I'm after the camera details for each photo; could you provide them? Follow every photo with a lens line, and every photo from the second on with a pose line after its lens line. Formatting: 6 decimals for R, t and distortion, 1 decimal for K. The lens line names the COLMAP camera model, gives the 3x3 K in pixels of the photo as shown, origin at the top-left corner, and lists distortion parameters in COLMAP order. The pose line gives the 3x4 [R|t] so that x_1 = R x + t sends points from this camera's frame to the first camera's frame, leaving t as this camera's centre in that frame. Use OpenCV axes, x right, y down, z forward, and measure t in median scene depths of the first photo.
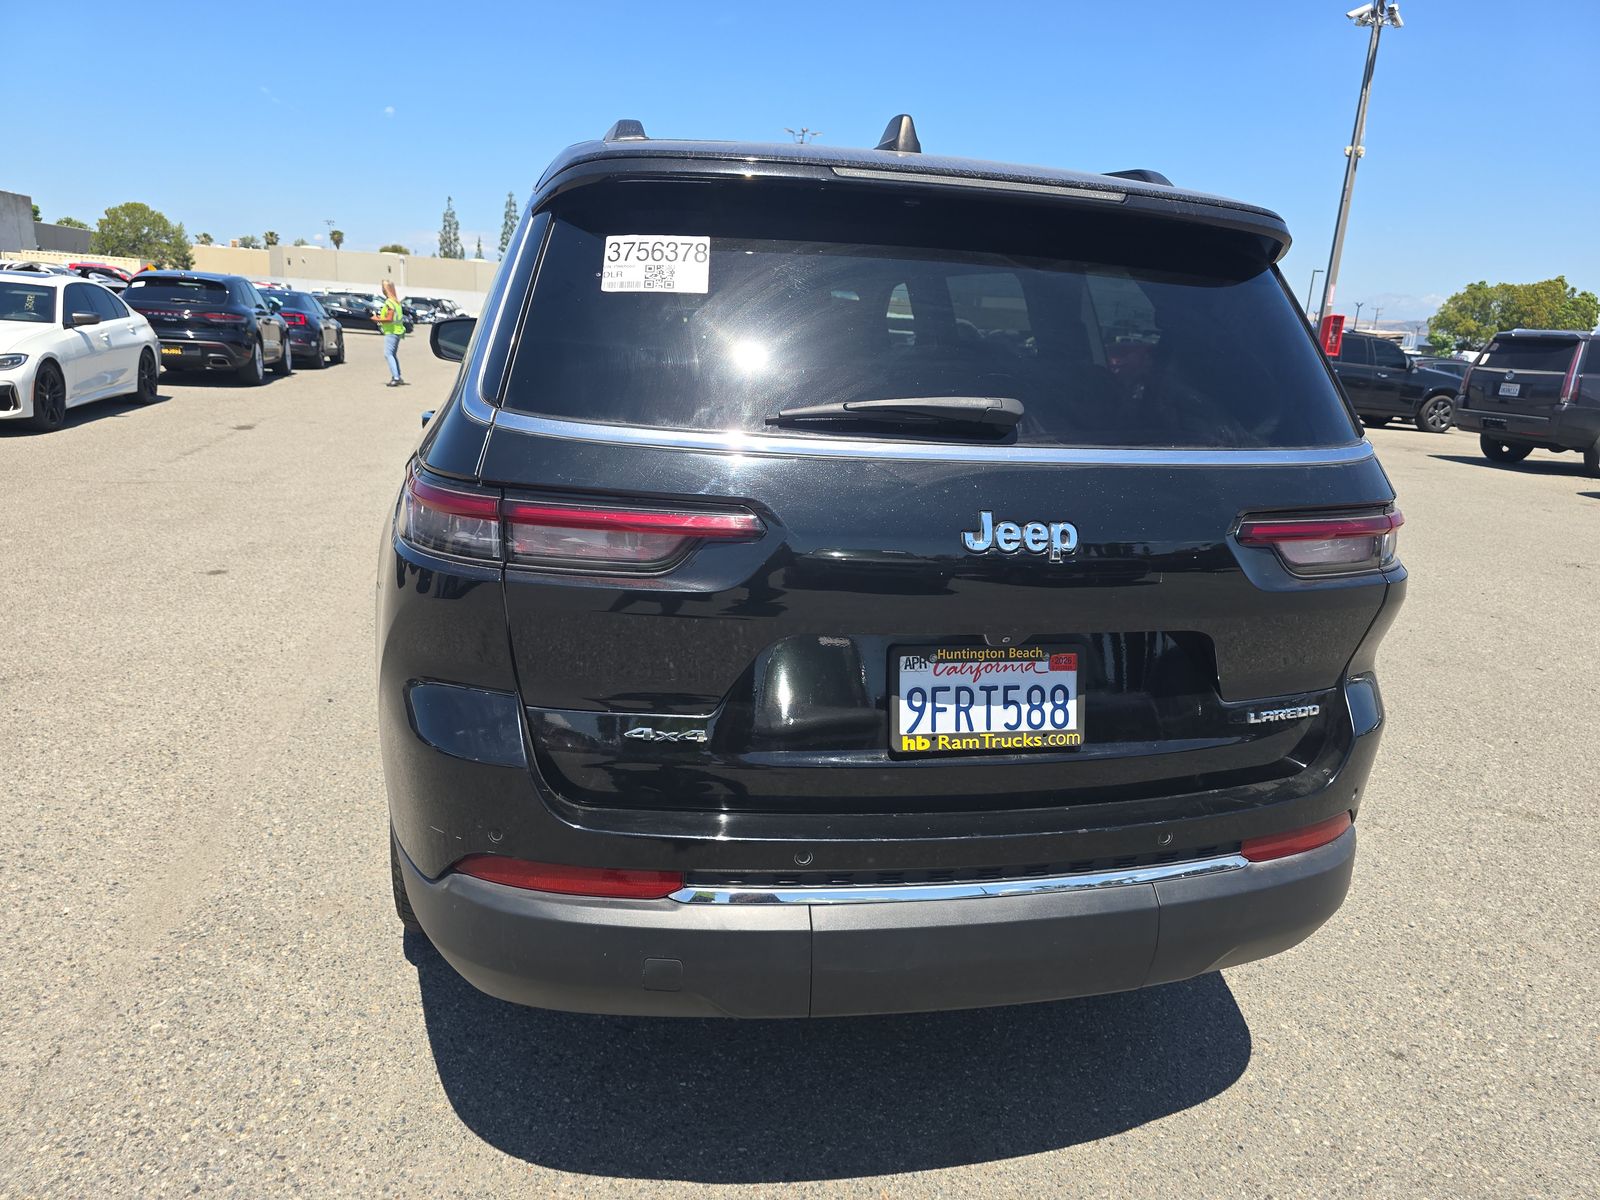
lens RADIAL K [[1106.9, 0, 805.4], [0, 1106.9, 598.6], [0, 0, 1]] dist [0.034306, -0.029145]
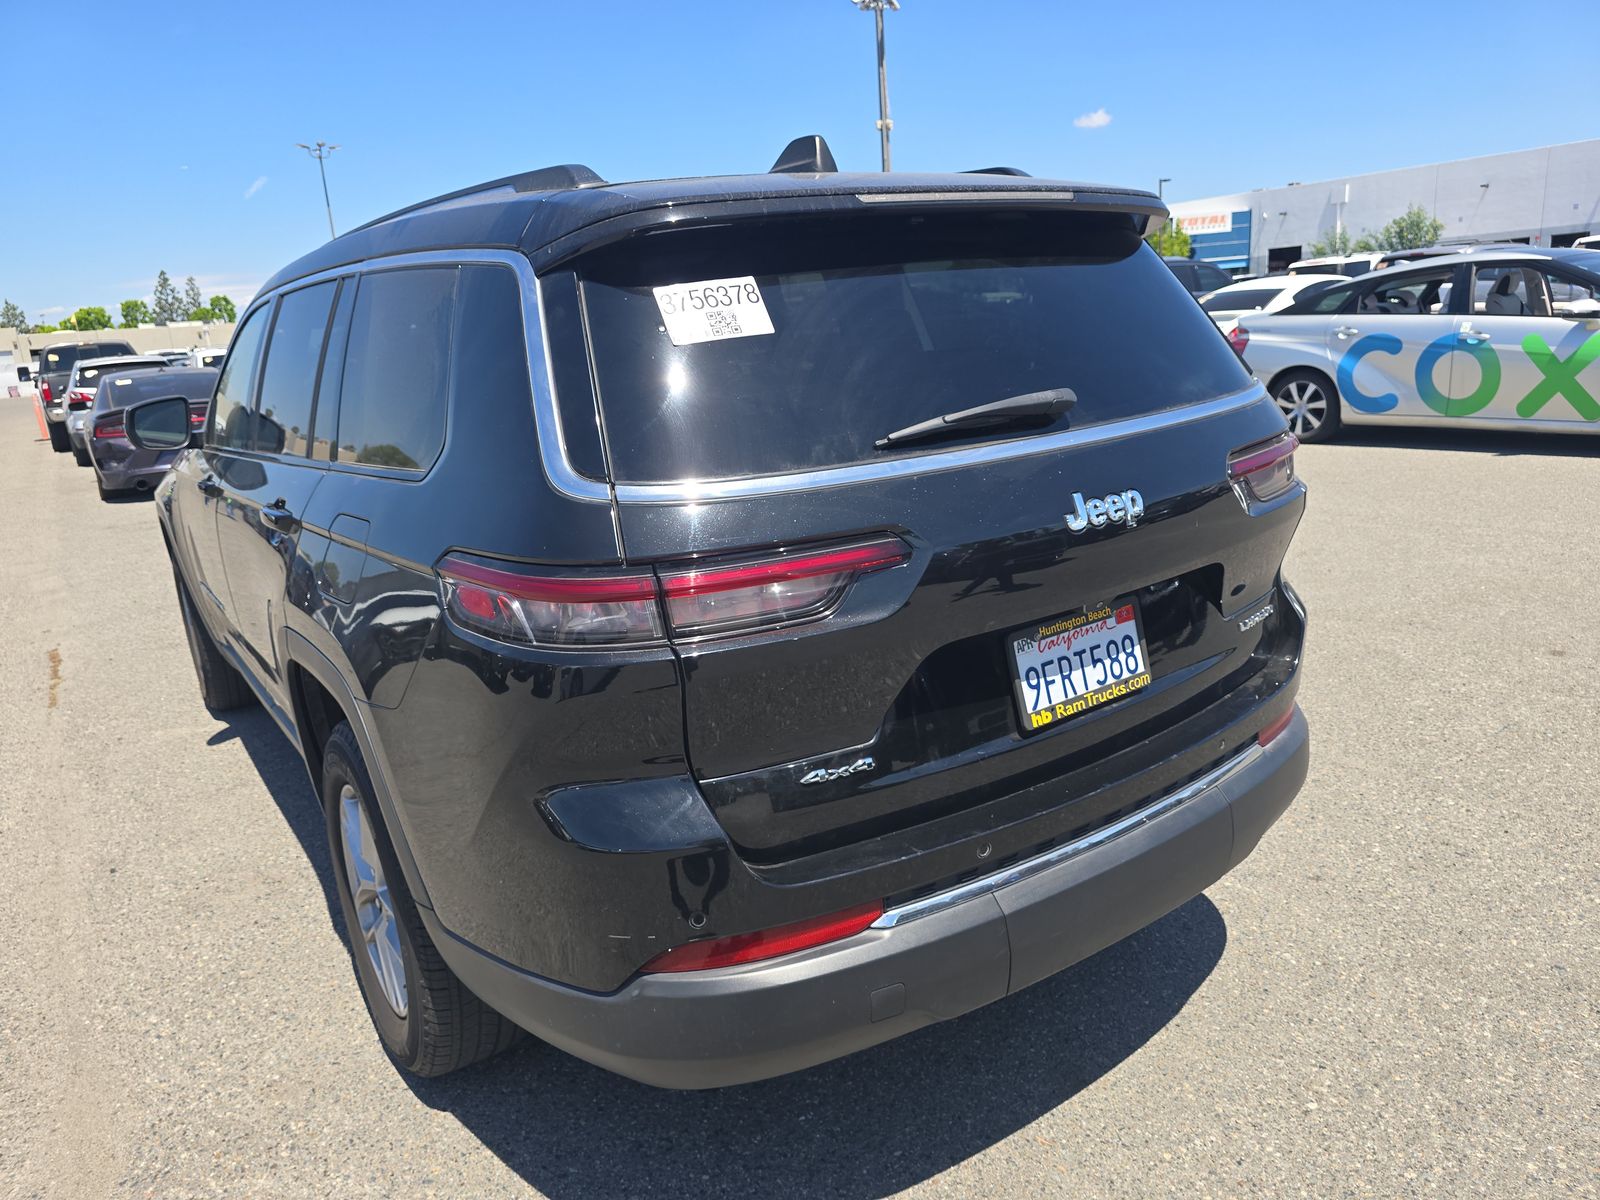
lens RADIAL K [[1106.9, 0, 805.4], [0, 1106.9, 598.6], [0, 0, 1]] dist [0.034306, -0.029145]
pose [[0.919129, -0.217666, 0.328364, -0.426841], [0.216146, 0.975474, 0.041604, -0.074391], [-0.329367, 0.032735, 0.943634, 0.055737]]
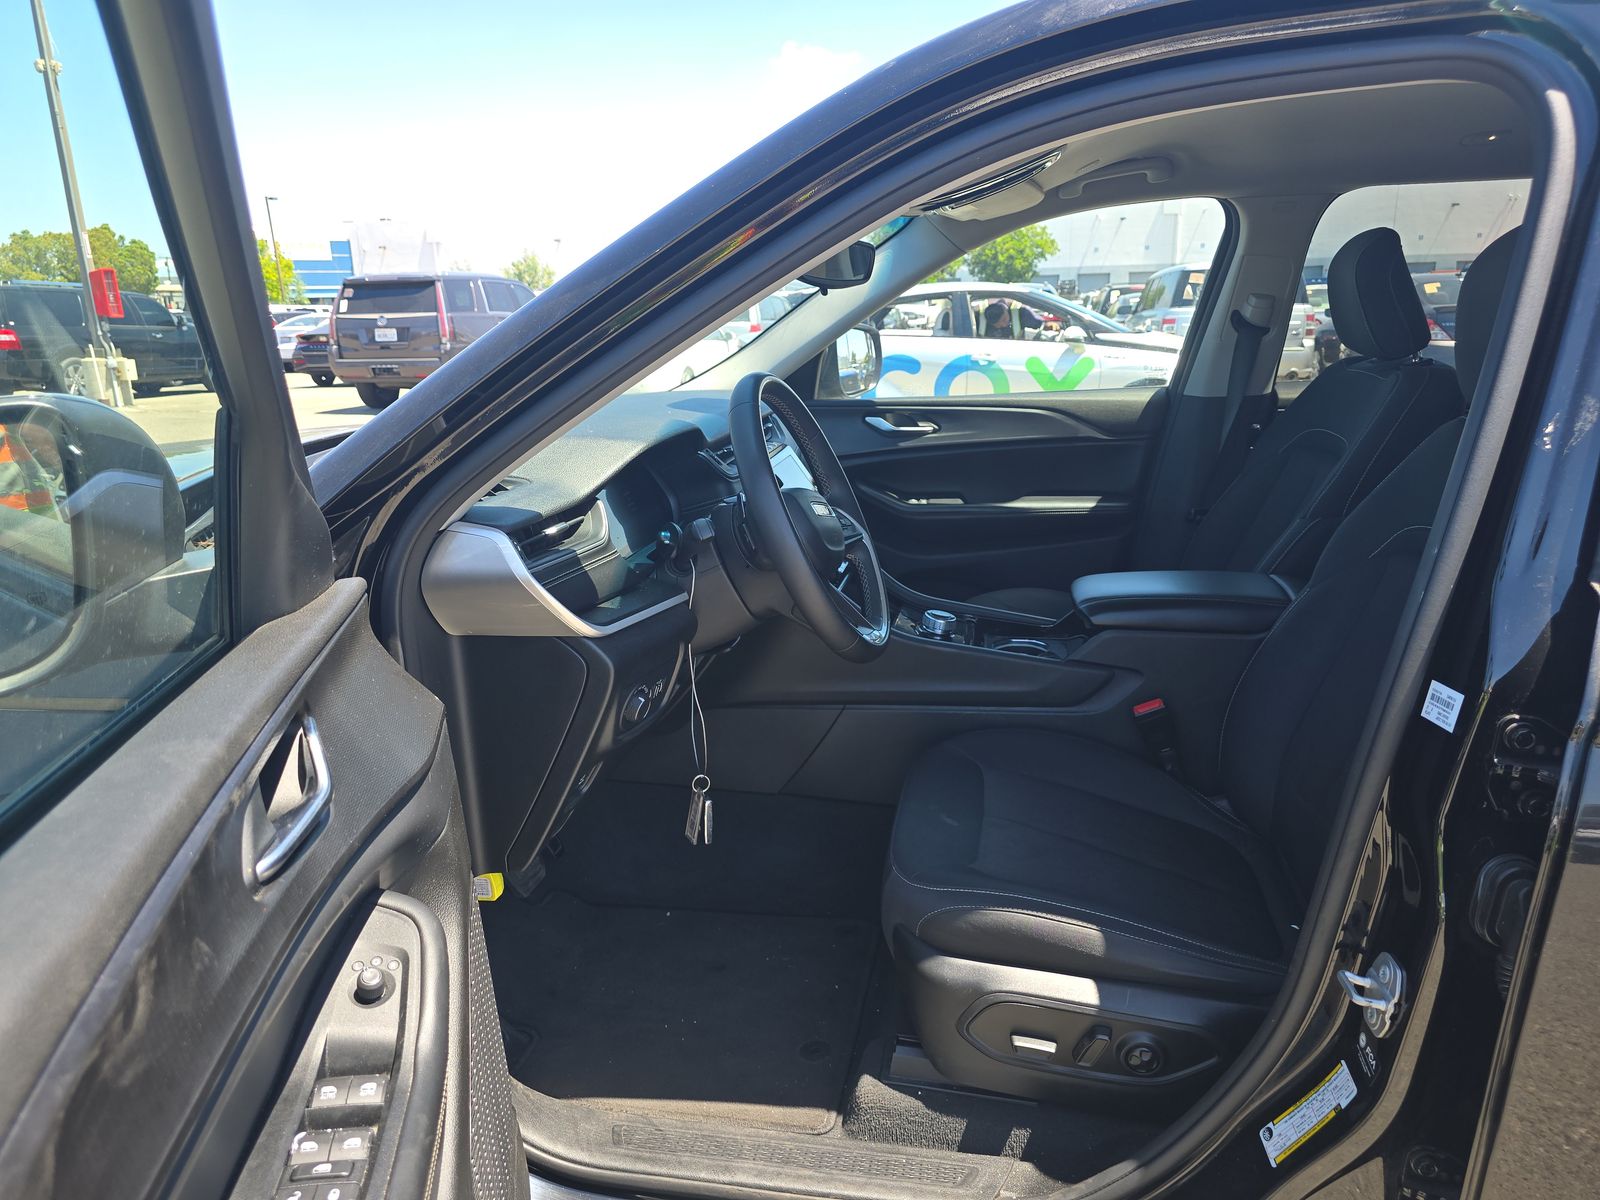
lens RADIAL K [[1084.8, 0, 800.0], [0, 1084.8, 600.0], [0, 0, 1]] dist [-0.000690, -0.001774]
pose [[0.379393, -0.311610, 0.871183, -1.122269], [0.266076, 0.938551, 0.219832, -0.638842], [-0.886152, 0.148398, 0.438991, 2.290984]]
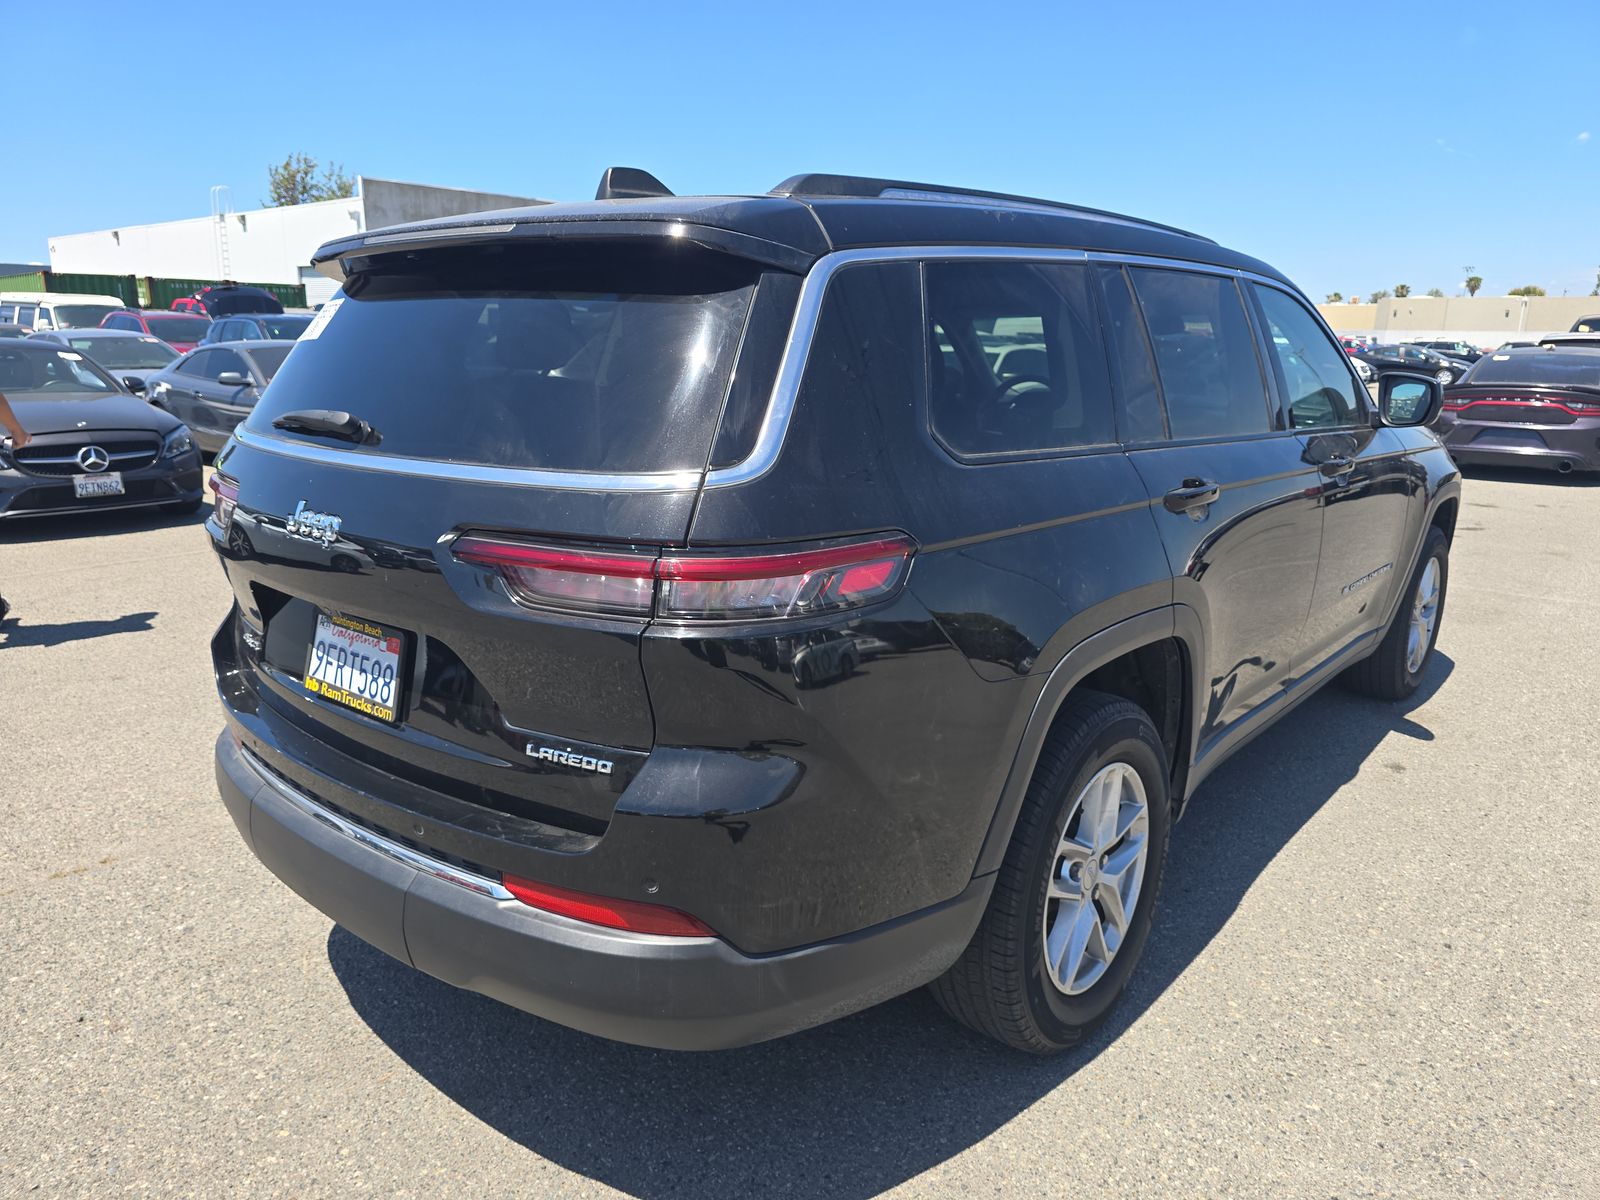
lens RADIAL K [[1106.9, 0, 805.4], [0, 1106.9, 598.6], [0, 0, 1]] dist [0.034306, -0.029145]
pose [[0.597939, 0.131047, -0.790756, 1.385206], [-0.167797, 0.985150, 0.036381, -0.102645], [0.783781, 0.110933, 0.611049, 0.636931]]
